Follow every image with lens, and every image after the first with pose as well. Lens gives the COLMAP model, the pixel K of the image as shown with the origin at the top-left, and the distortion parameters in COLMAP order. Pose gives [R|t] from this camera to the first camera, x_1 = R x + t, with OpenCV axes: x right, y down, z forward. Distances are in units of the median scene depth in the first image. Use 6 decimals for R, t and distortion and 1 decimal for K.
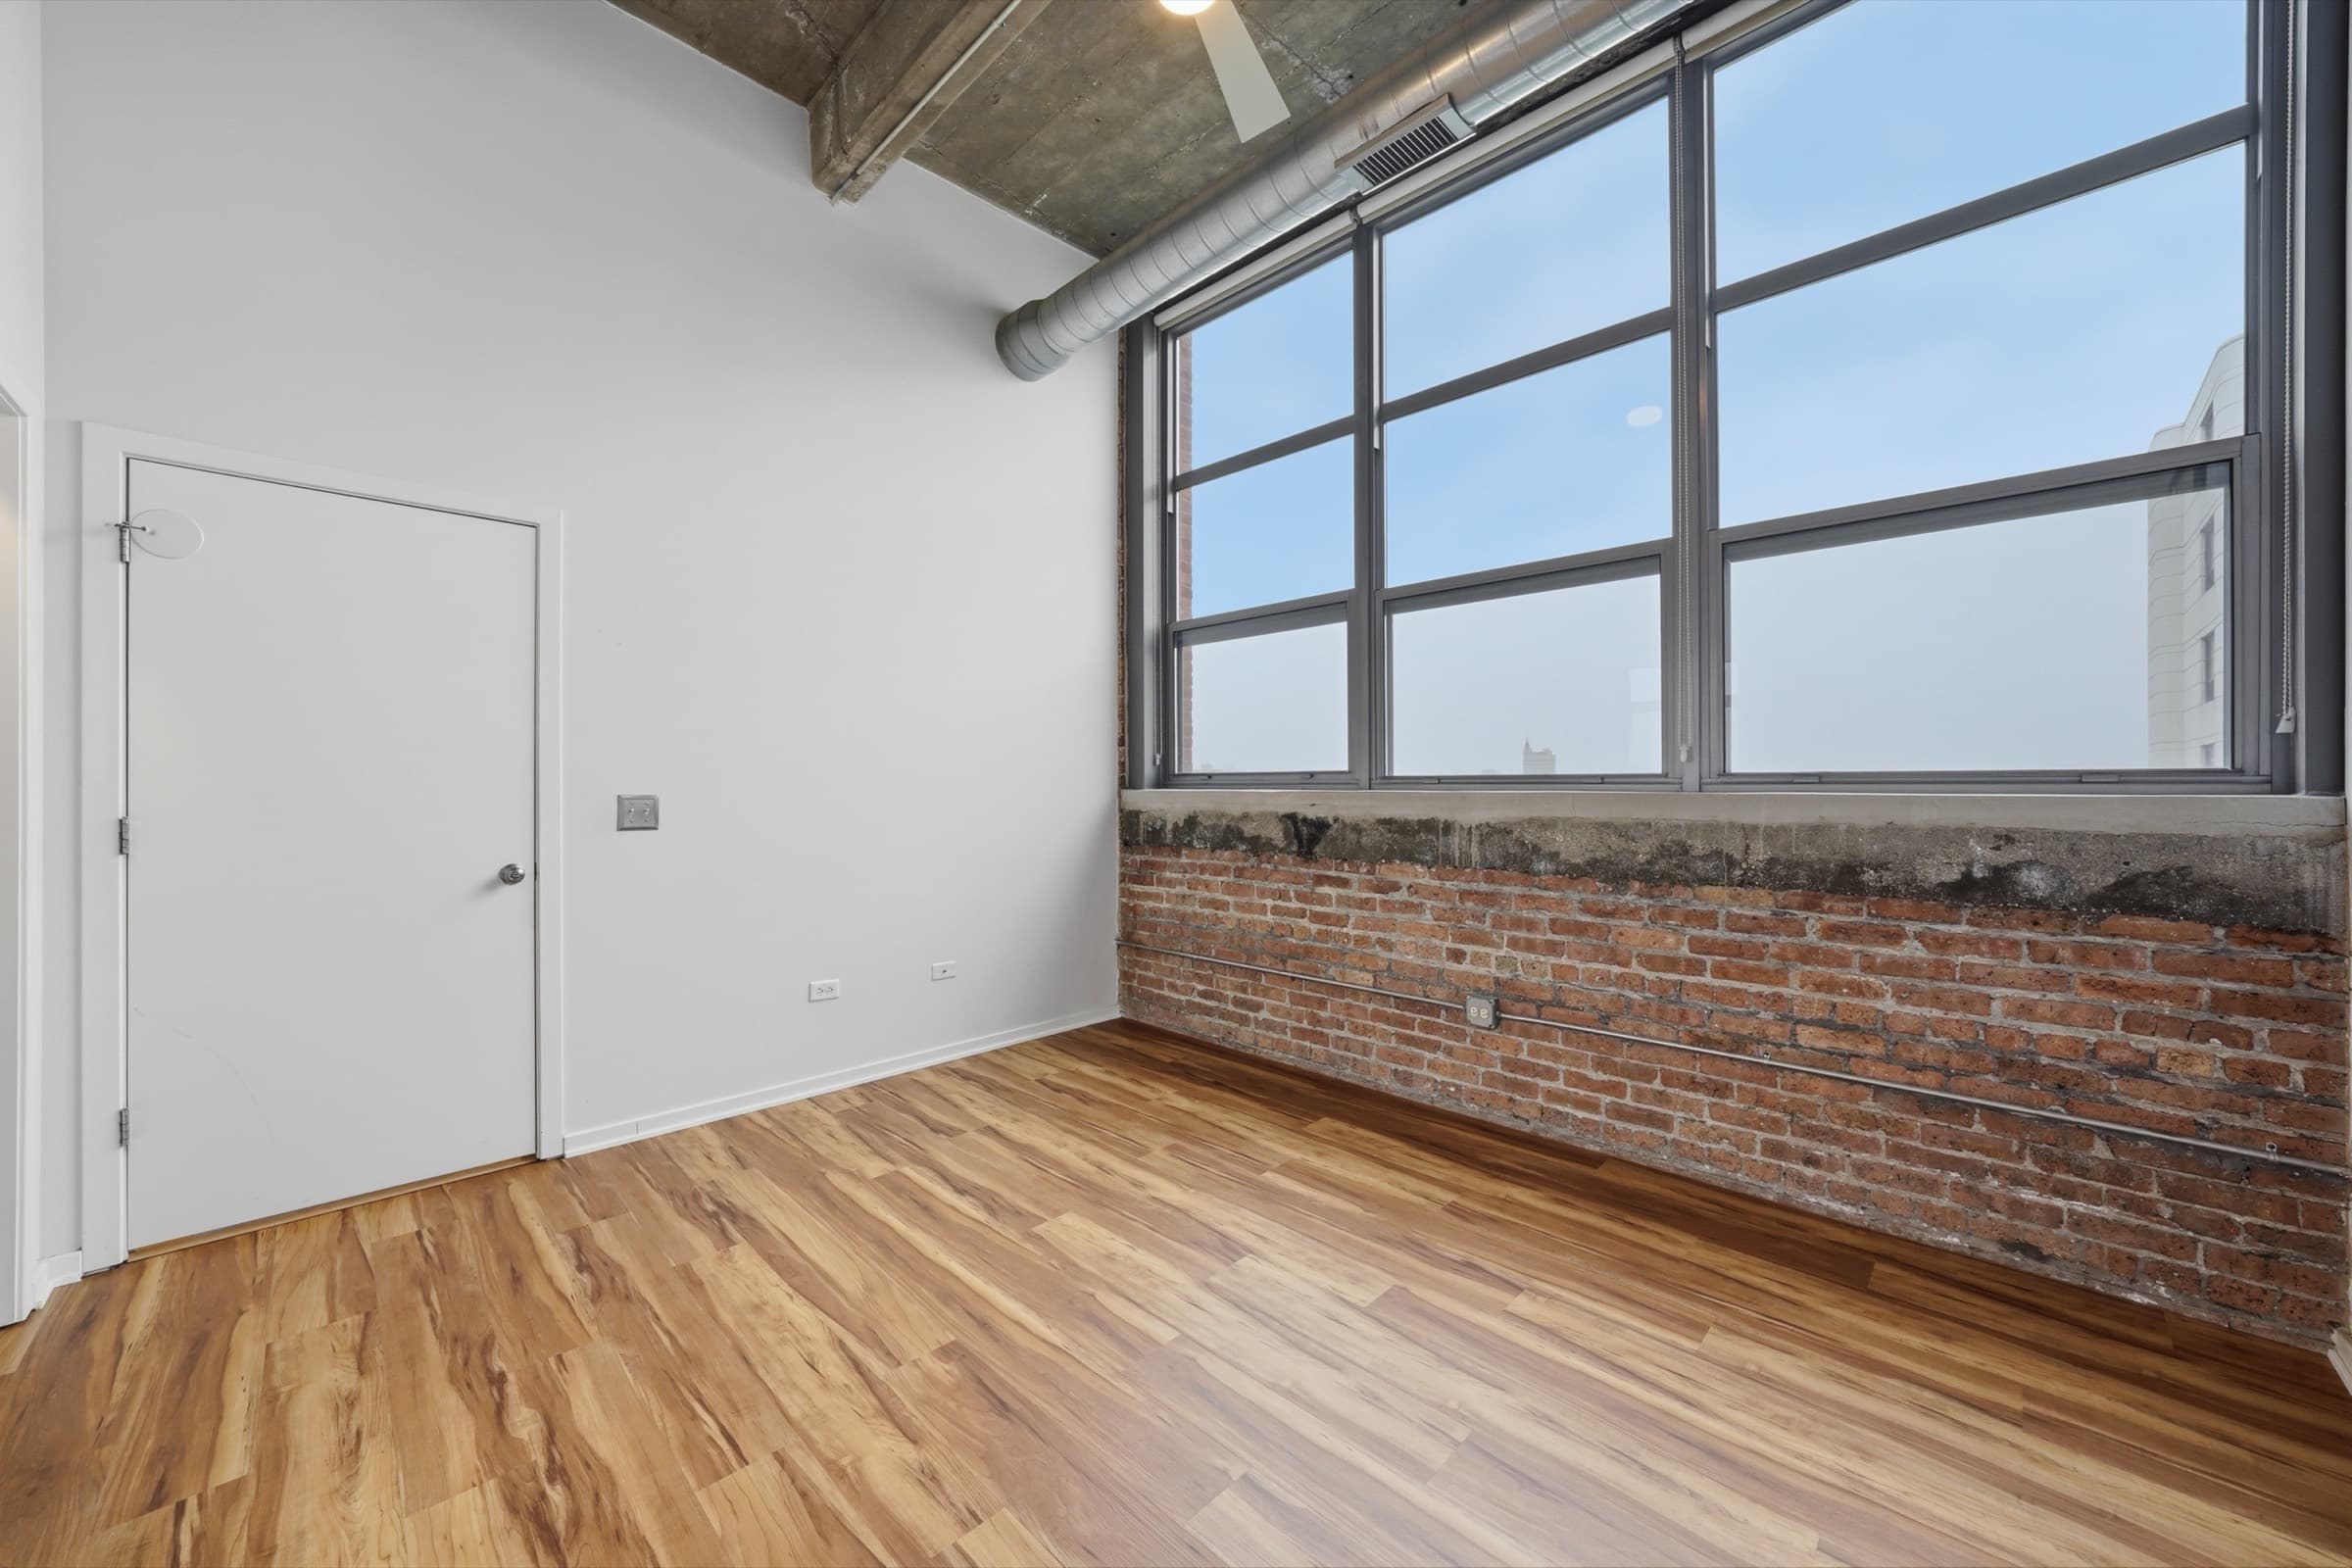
lens RADIAL K [[868.8, 0, 1172.4], [0, 868.8, 782.8], [0, 0, 1]] dist [-0.018866, 0.002254]
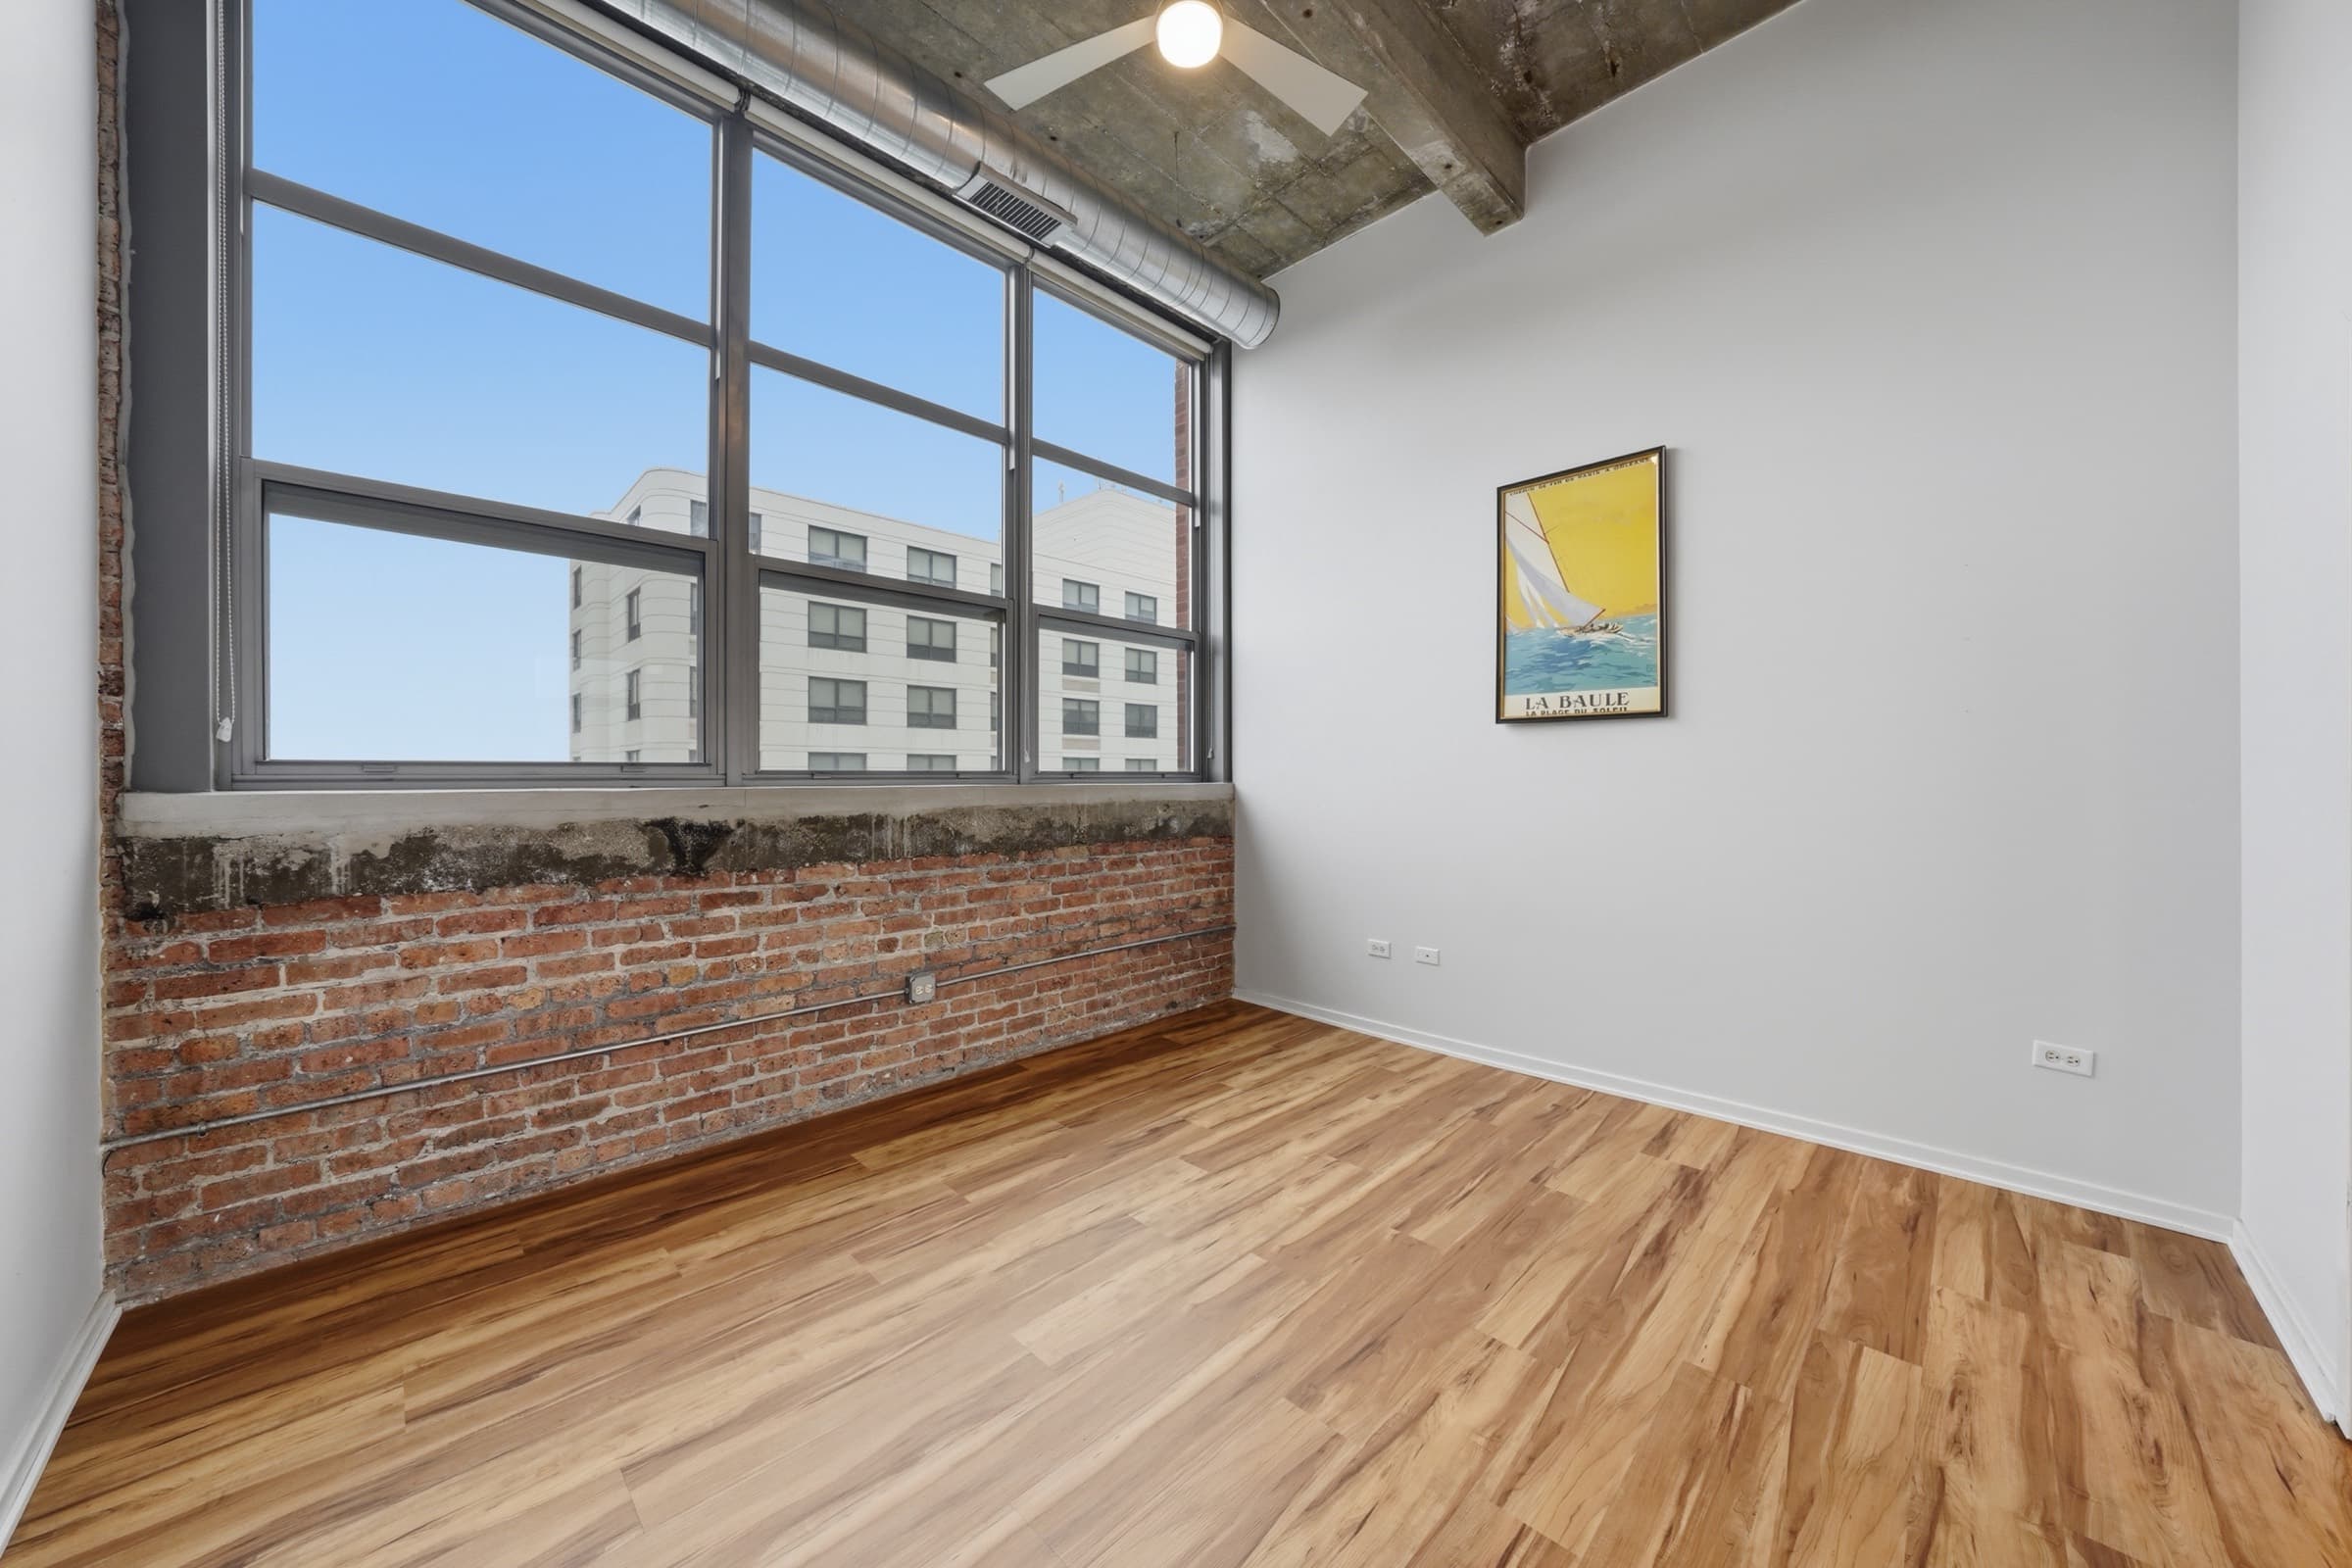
lens RADIAL K [[816.5, 0, 1181.2], [0, 816.5, 778.7], [0, 0, 1]] dist [-0.030499, 0.005911]
pose [[-0.002219, -0.001109, 0.999997, -0.665664], [0.000473, 0.999999, 0.001110, 0.000054], [-0.999997, 0.000475, -0.002218, 0.678232]]
